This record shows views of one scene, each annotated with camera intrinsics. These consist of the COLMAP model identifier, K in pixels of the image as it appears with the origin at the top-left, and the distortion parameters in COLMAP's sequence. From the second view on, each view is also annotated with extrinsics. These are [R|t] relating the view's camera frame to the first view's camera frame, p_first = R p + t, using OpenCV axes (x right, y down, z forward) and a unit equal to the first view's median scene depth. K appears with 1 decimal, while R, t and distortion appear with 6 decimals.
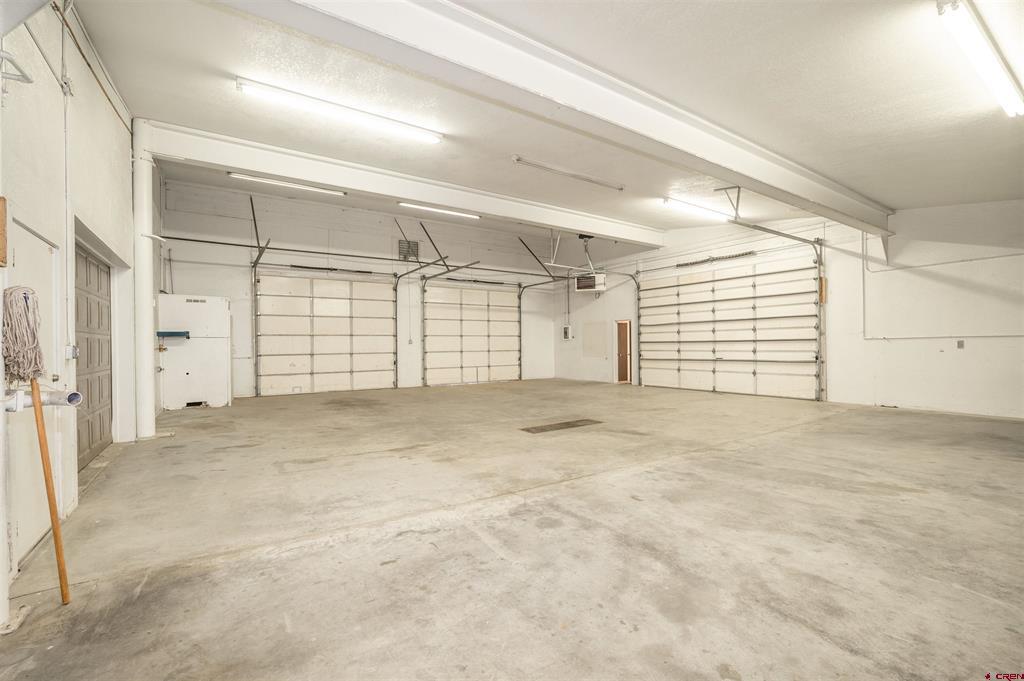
lens RADIAL K [[442.8, 0, 513.8], [0, 442.8, 344.5], [0, 0, 1]] dist [-0.004981, 0.000215]
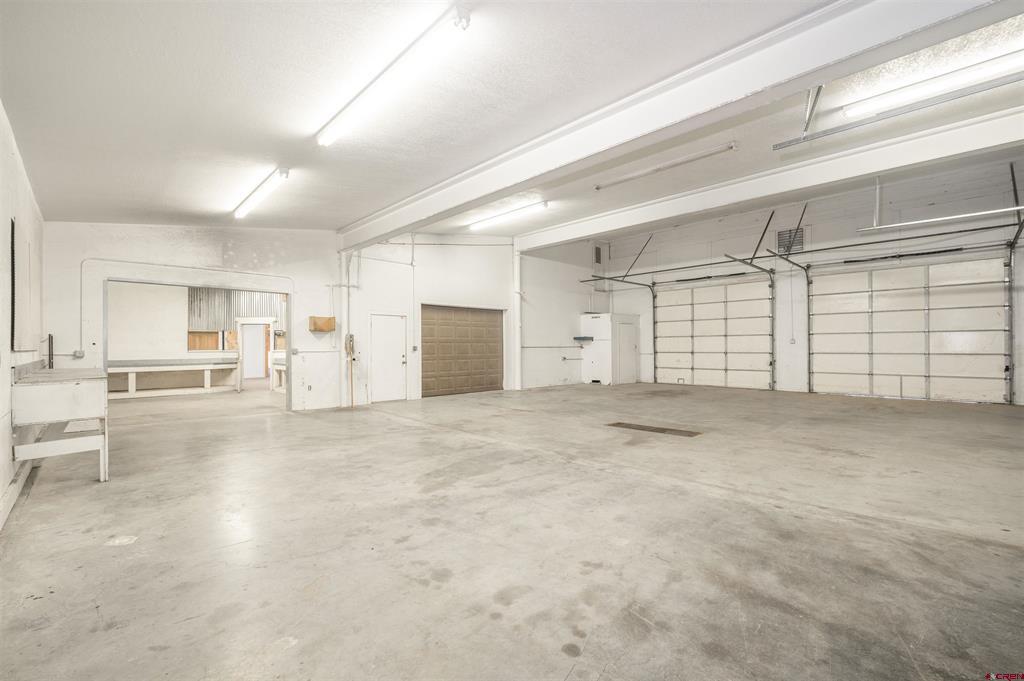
lens RADIAL K [[442.8, 0, 517.4], [0, 442.8, 344.6], [0, 0, 1]] dist [-0.004981, 0.000215]
pose [[0.184819, 0.004770, -0.982761, 1.270273], [0.002697, 0.999982, 0.005361, -0.013577], [0.982769, -0.003641, 0.184803, 0.652986]]
